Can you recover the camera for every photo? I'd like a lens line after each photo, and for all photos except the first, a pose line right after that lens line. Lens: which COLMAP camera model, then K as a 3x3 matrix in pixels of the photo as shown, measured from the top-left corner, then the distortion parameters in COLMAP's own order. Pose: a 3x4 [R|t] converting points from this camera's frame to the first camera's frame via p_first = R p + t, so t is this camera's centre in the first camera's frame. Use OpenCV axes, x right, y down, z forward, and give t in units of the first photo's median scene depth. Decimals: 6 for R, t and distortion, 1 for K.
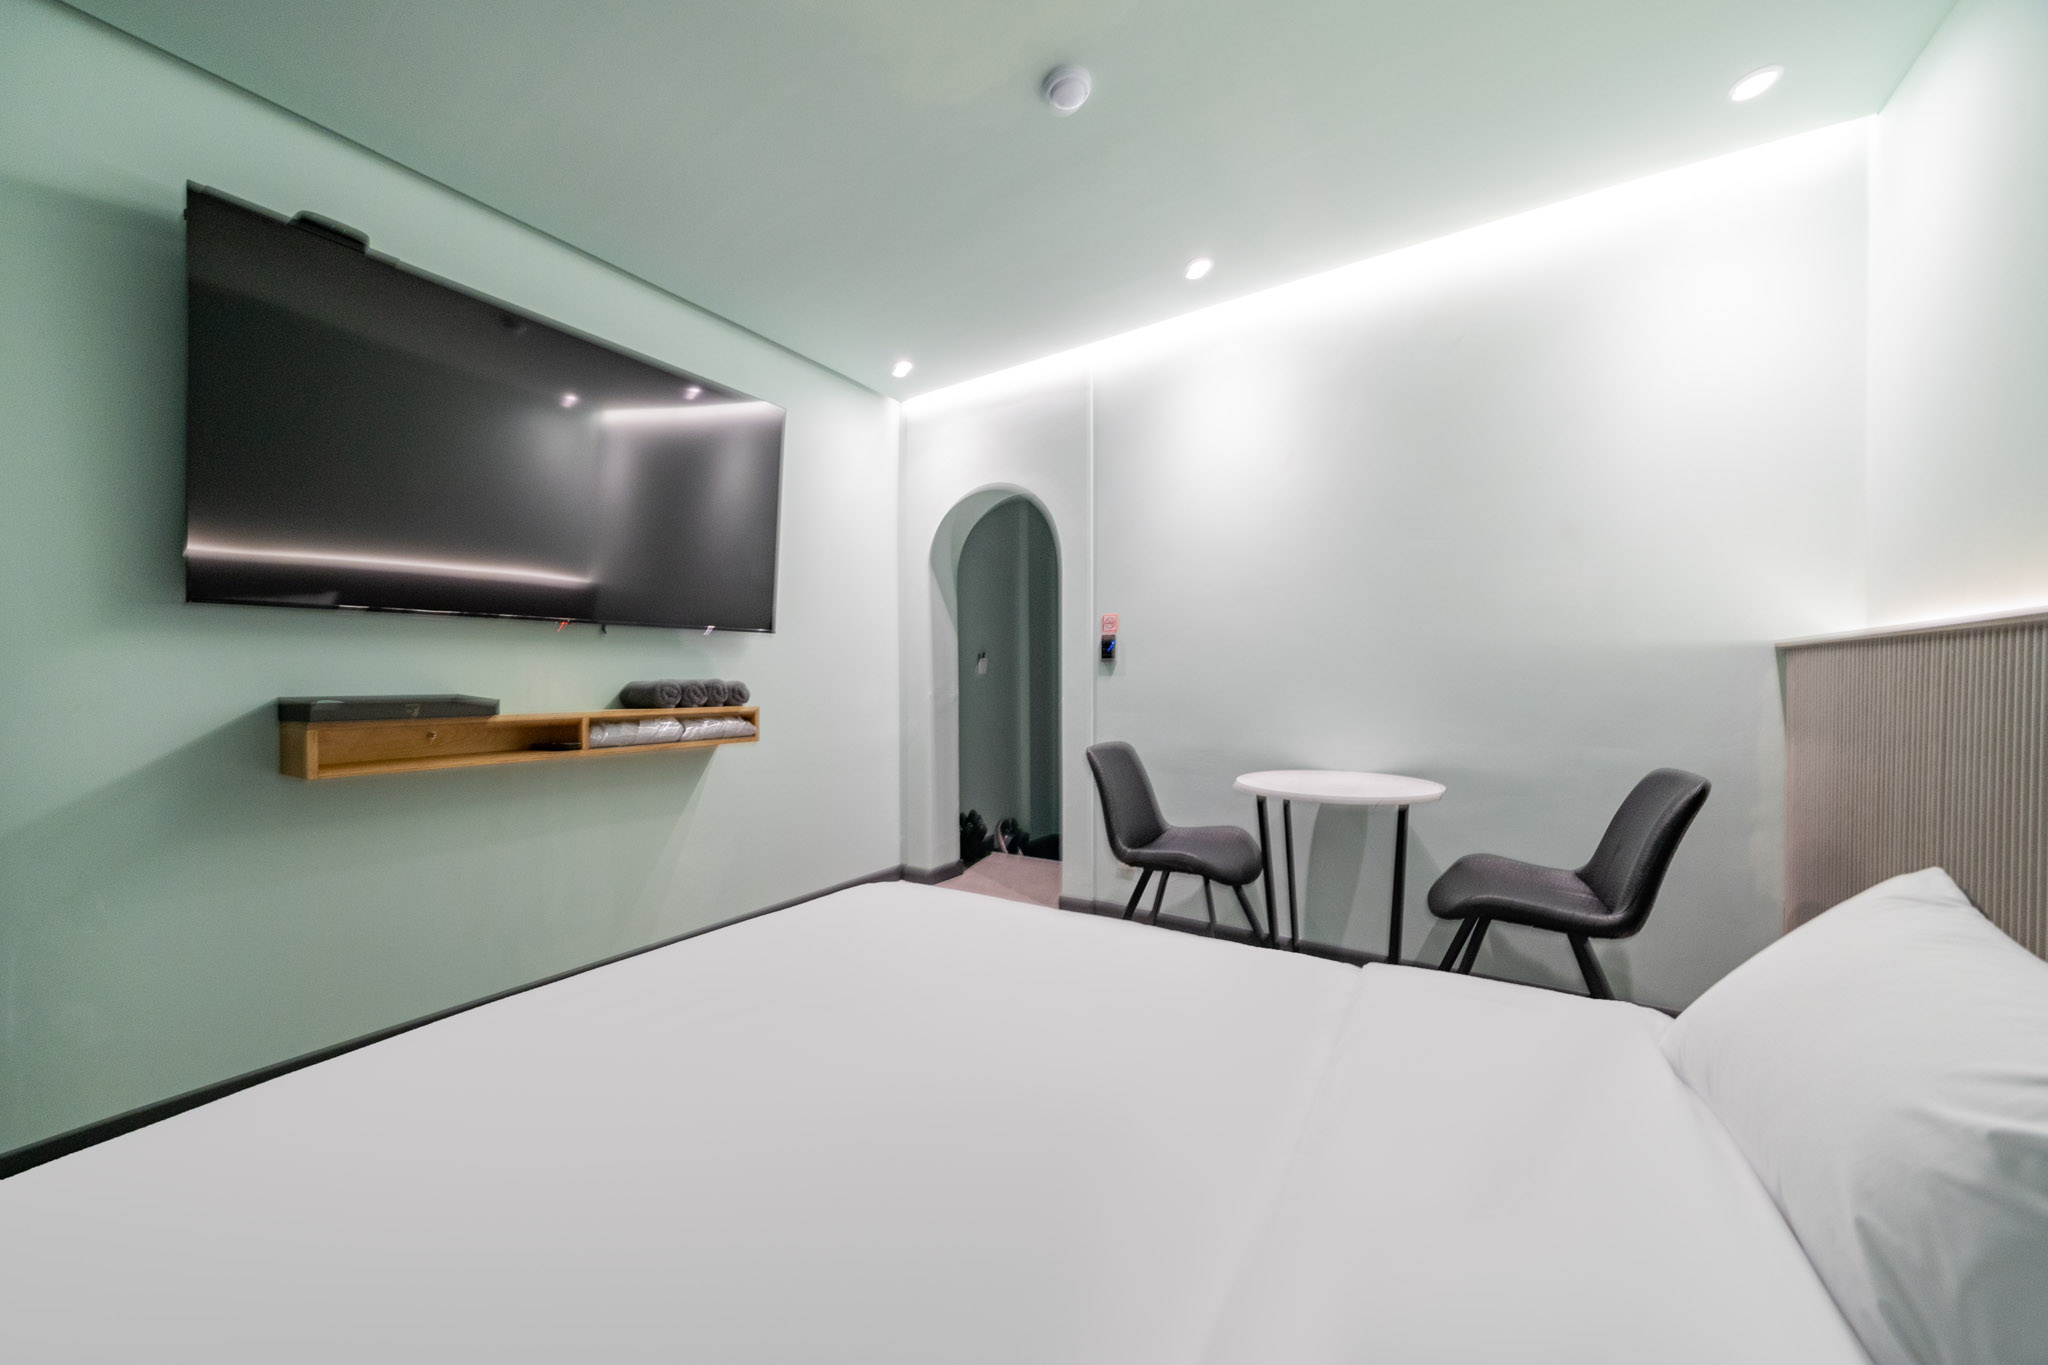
lens RADIAL K [[707.2, 0, 1024.0], [0, 707.2, 682.5], [0, 0, 1]] dist [0.000012, -0.000068]
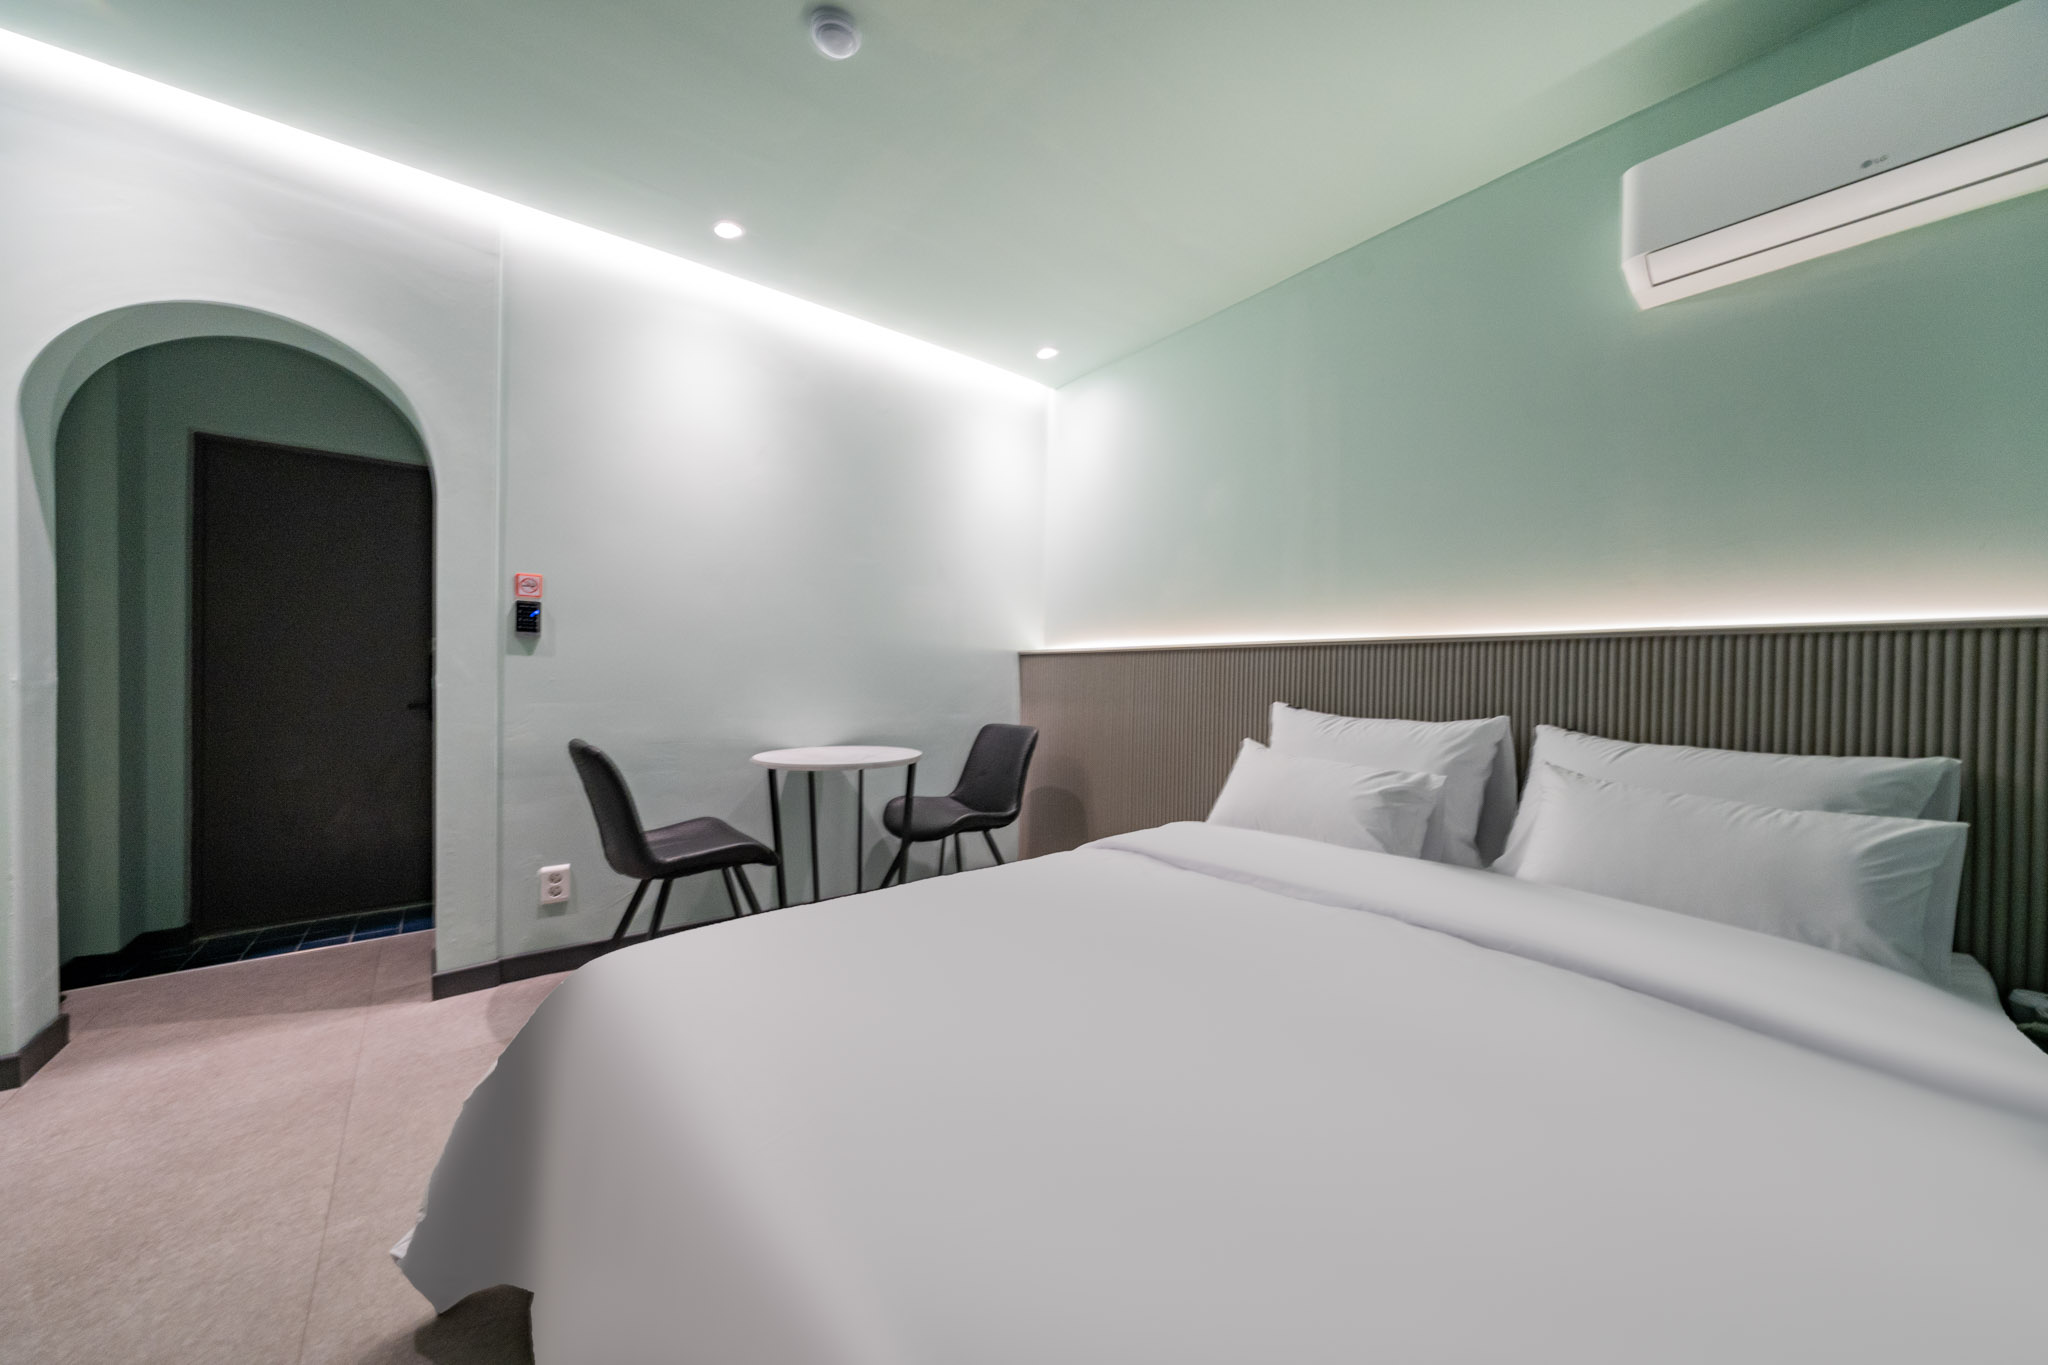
lens RADIAL K [[707.2, 0, 1024.0], [0, 707.2, 682.5], [0, 0, 1]] dist [0.000012, -0.000068]
pose [[0.313217, -0.000241, 0.949681, -0.488422], [-0.010620, 0.999937, 0.003756, 0.013884], [-0.949622, -0.011262, 0.313195, 0.292749]]
